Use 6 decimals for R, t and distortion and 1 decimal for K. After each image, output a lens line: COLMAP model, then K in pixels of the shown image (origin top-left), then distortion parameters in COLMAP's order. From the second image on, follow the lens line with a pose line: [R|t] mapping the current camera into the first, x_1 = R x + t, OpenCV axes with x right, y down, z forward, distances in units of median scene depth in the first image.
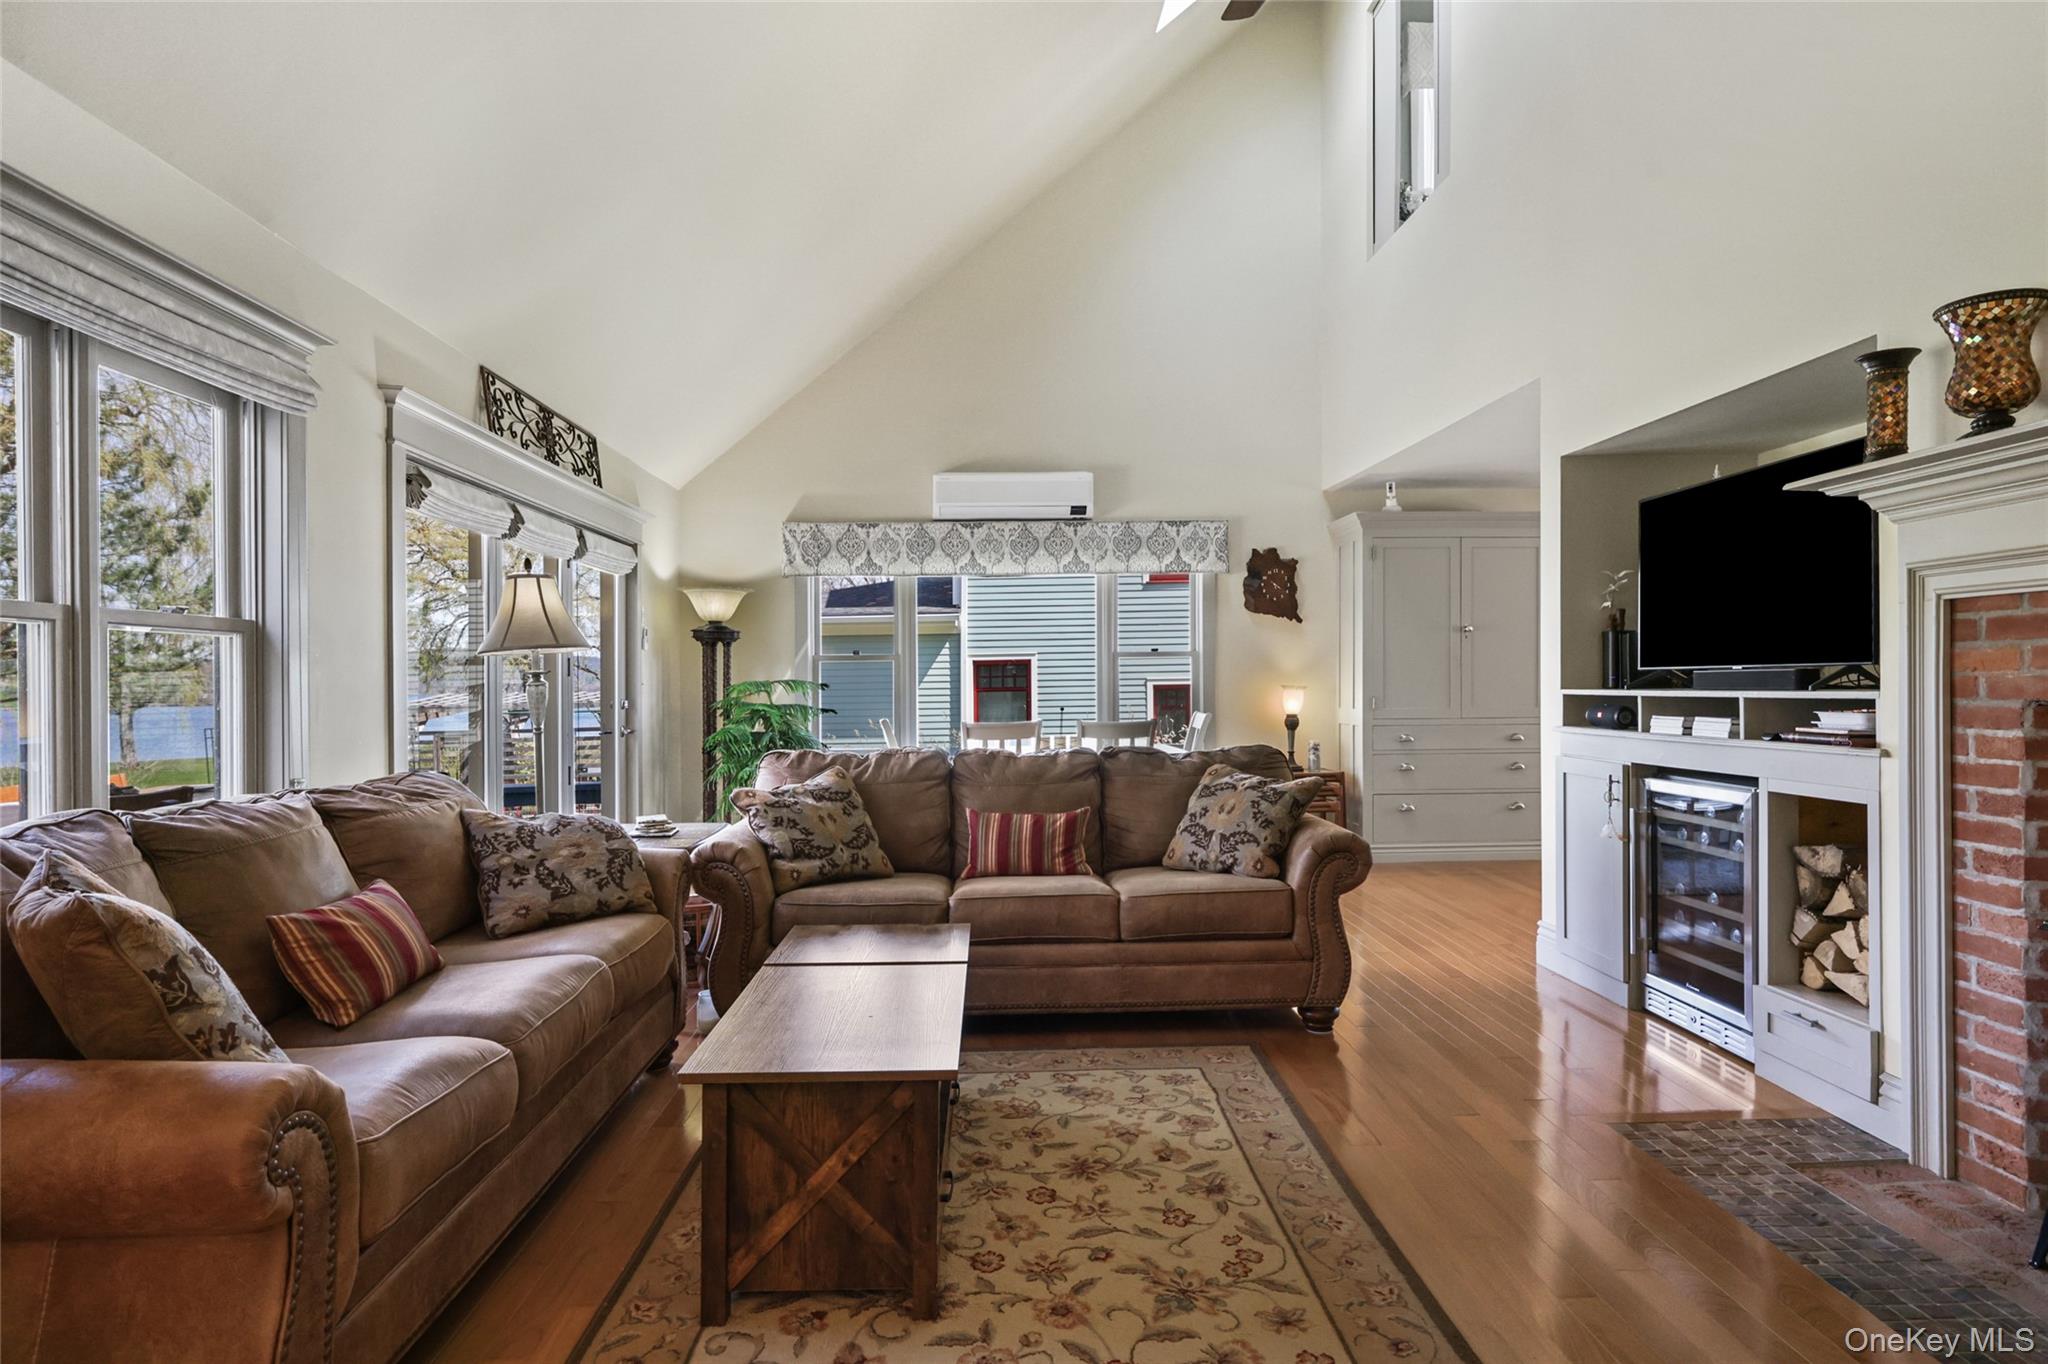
lens RADIAL K [[1137.8, 0, 1024.2], [0, 1137.8, 689.8], [0, 0, 1]] dist [0.002012, 0.001464]
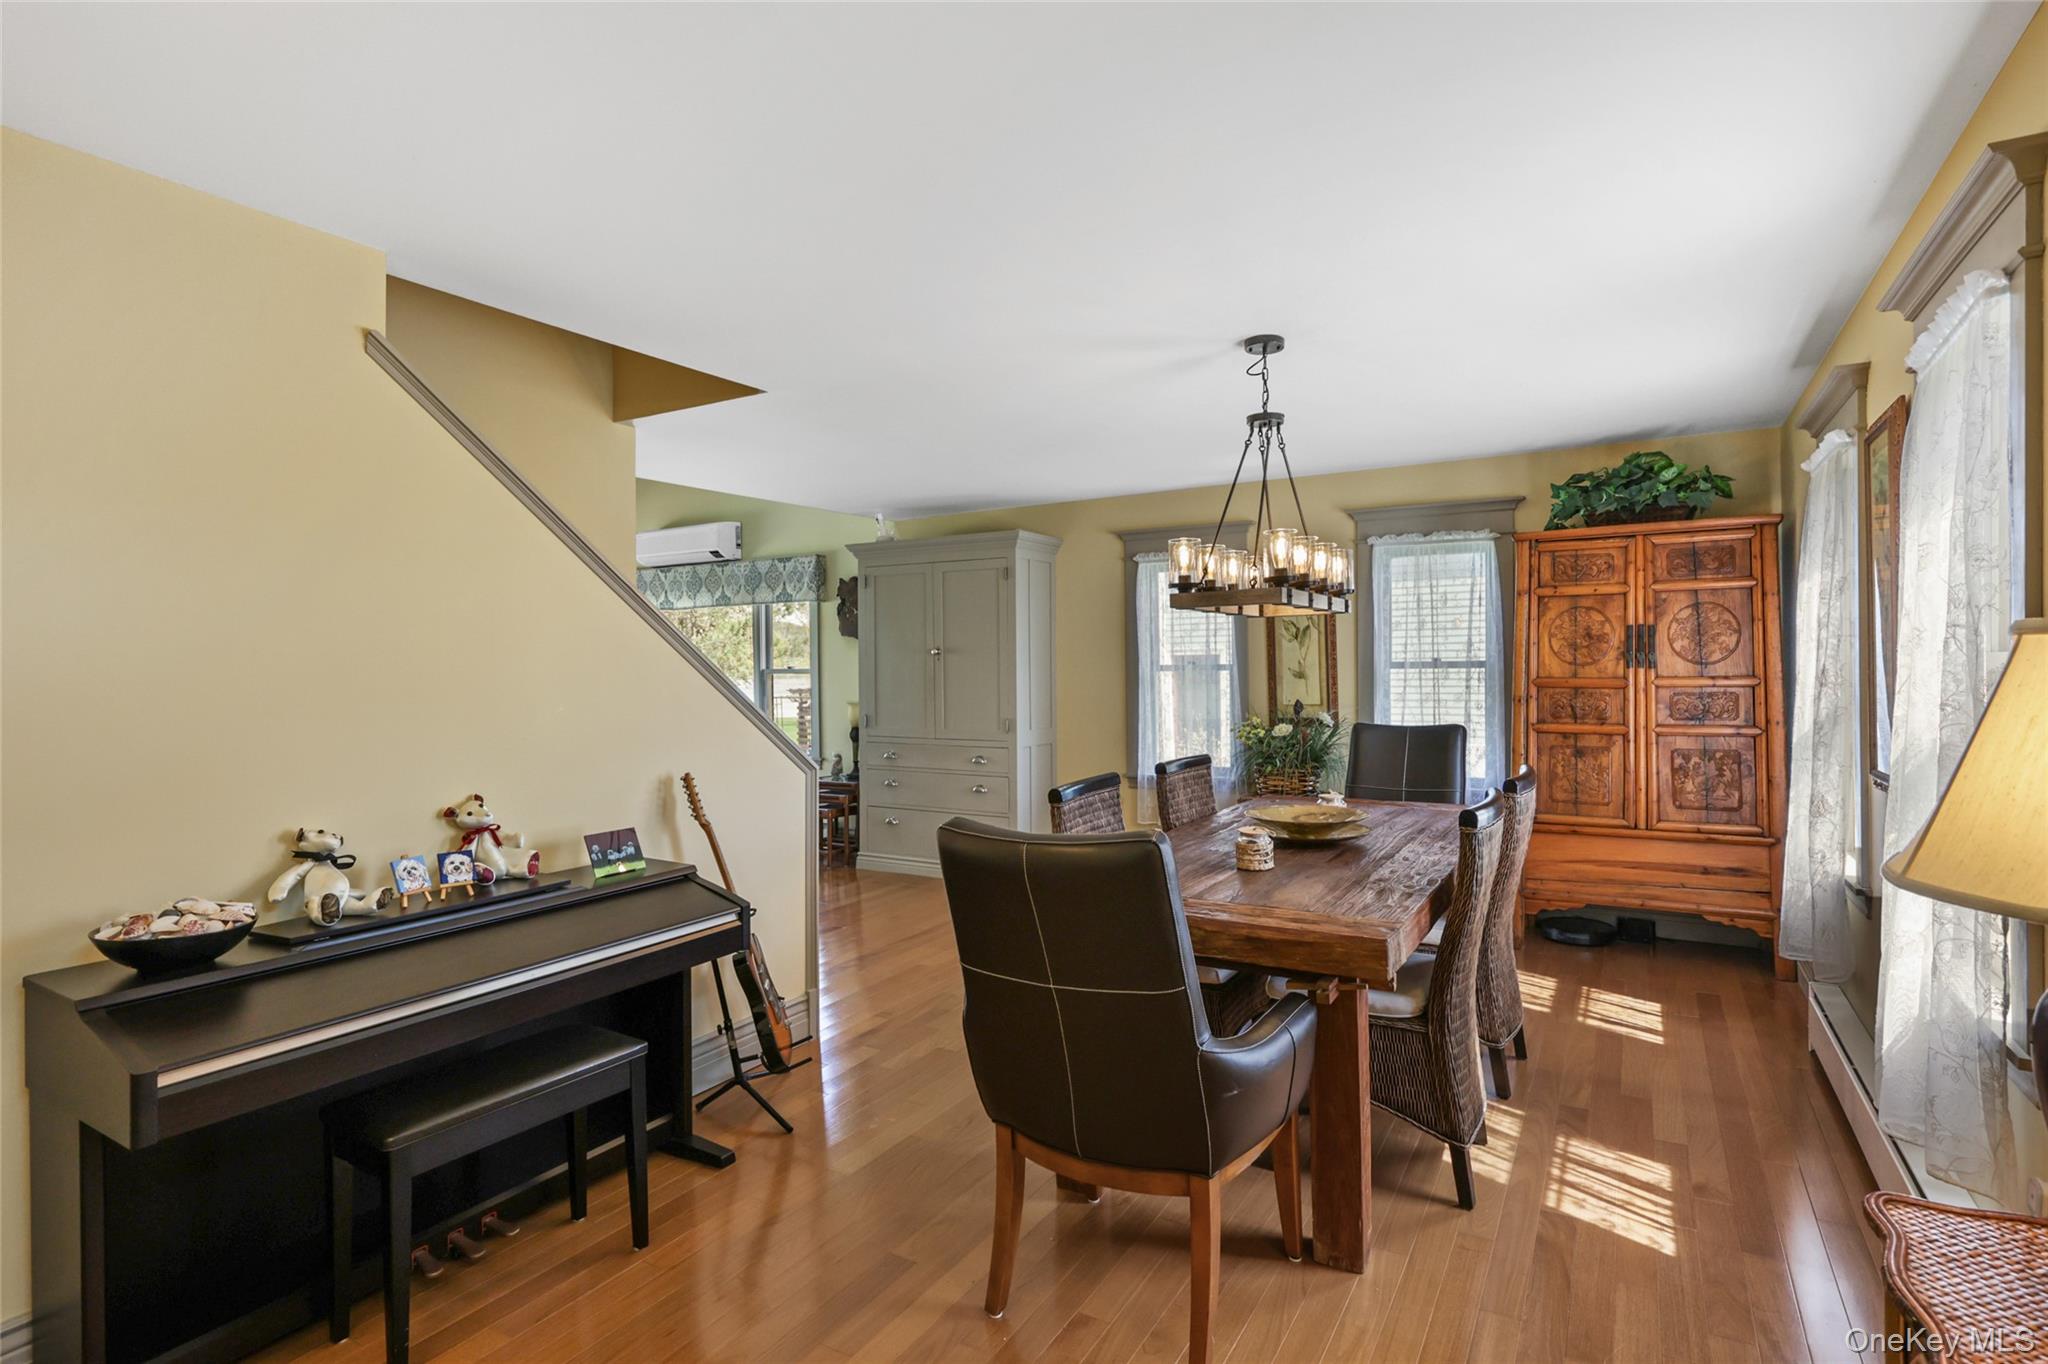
lens RADIAL K [[997.5, 0, 1028.0], [0, 997.5, 677.2], [0, 0, 1]] dist [-0.003329, -0.000220]
pose [[0.842431, 0.009427, -0.538722, 1.751125], [-0.003045, 0.999914, 0.012736, -0.078799], [0.538796, -0.009089, 0.842387, 0.542287]]
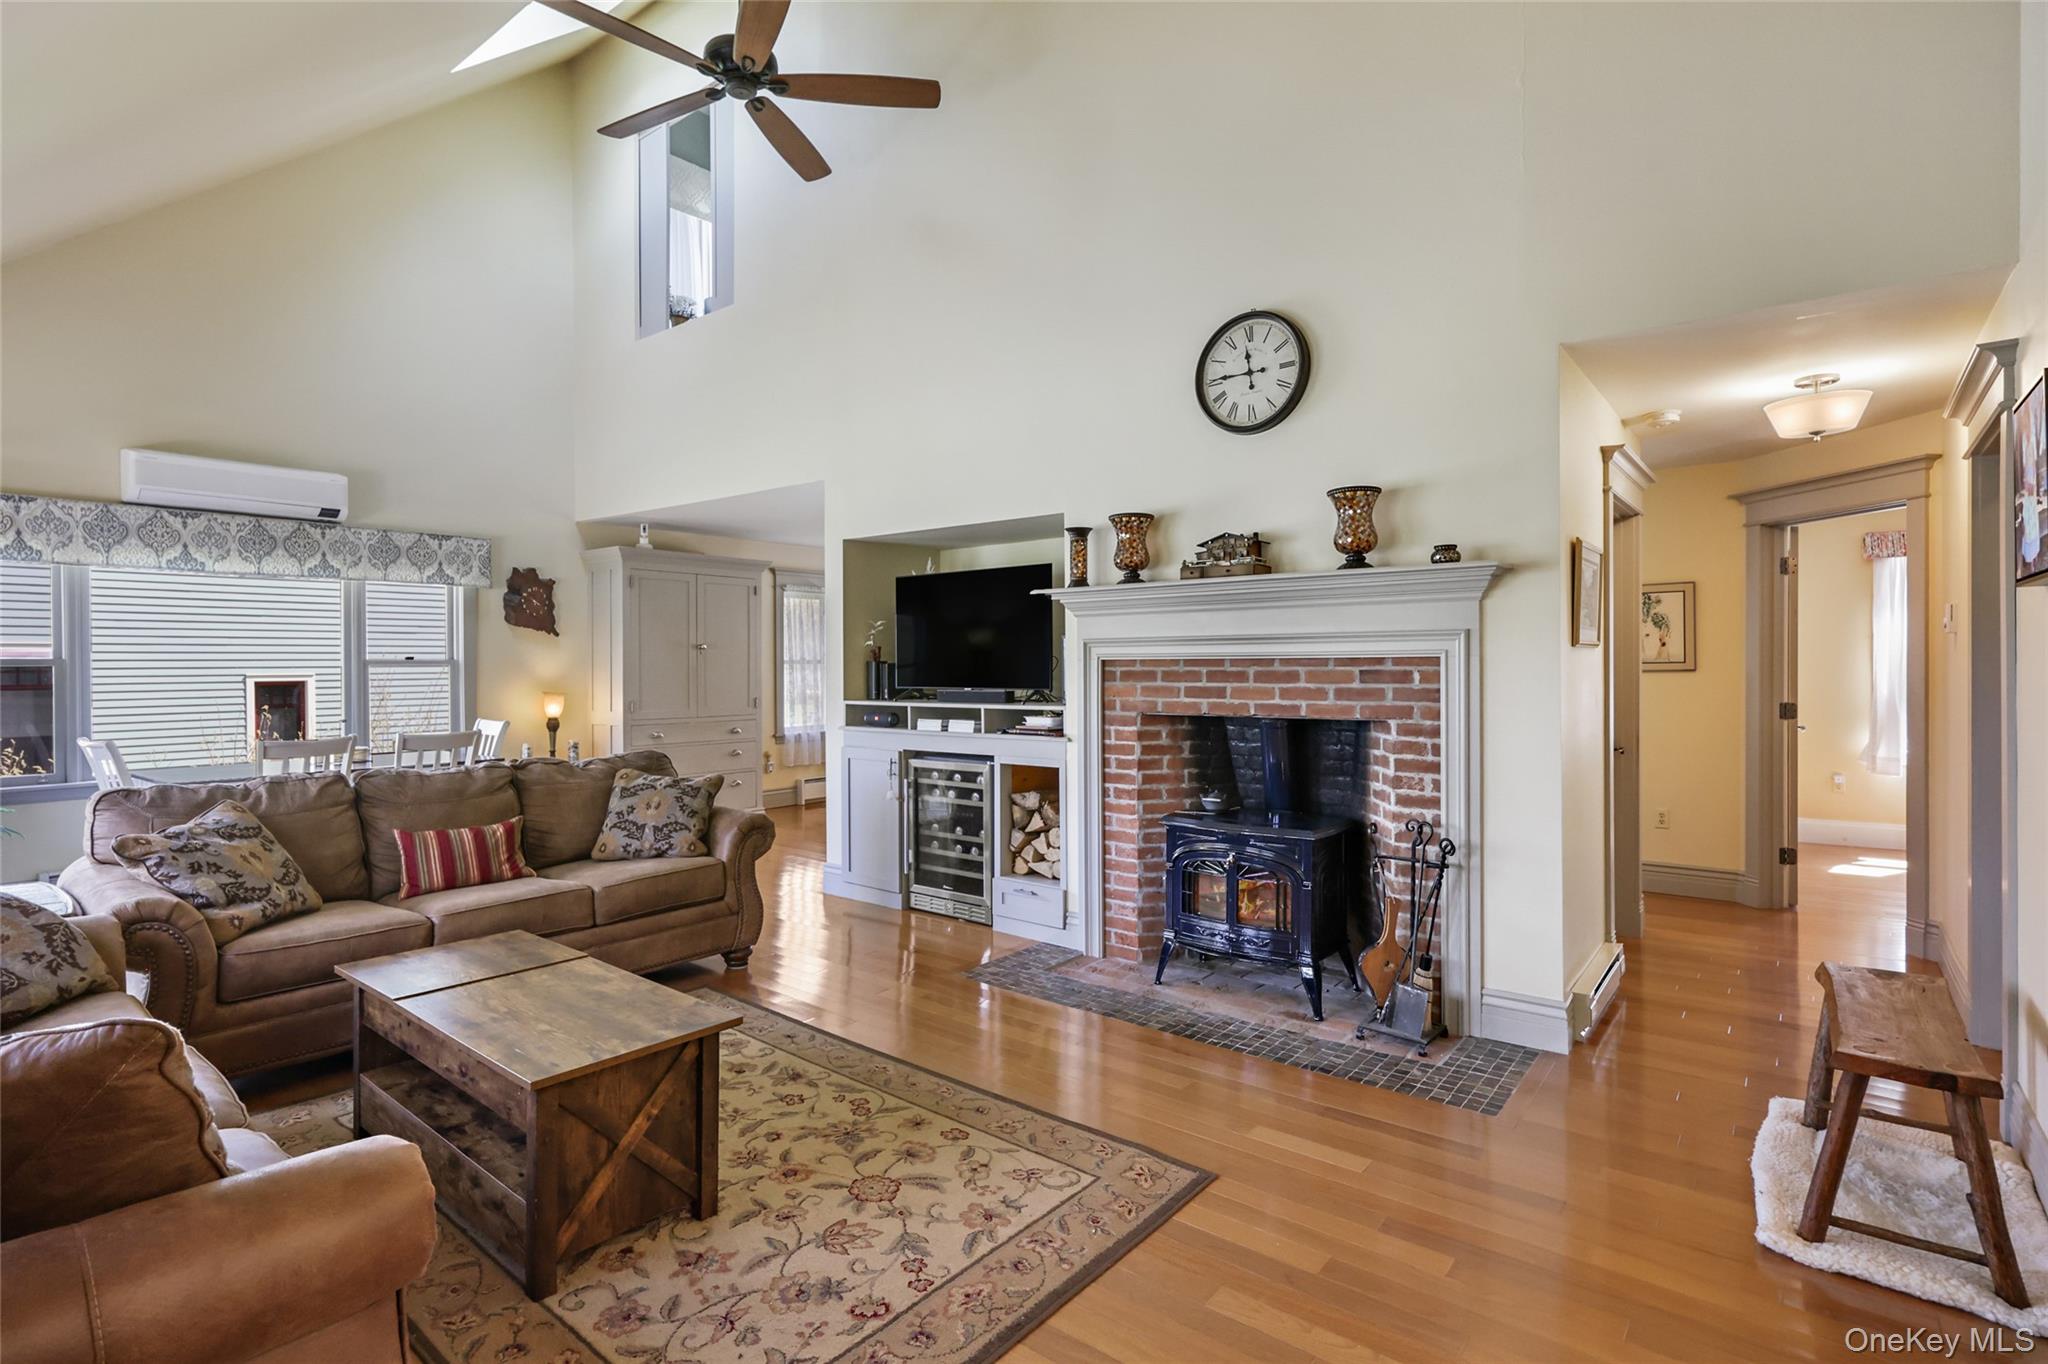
lens RADIAL K [[997.5, 0, 1039.3], [0, 997.5, 684.1], [0, 0, 1]] dist [-0.003329, -0.000220]
pose [[0.646937, -0.004460, 0.762531, -0.401785], [-0.000354, 0.999981, 0.006150, -0.035010], [-0.762544, -0.004249, 0.646923, -0.010910]]
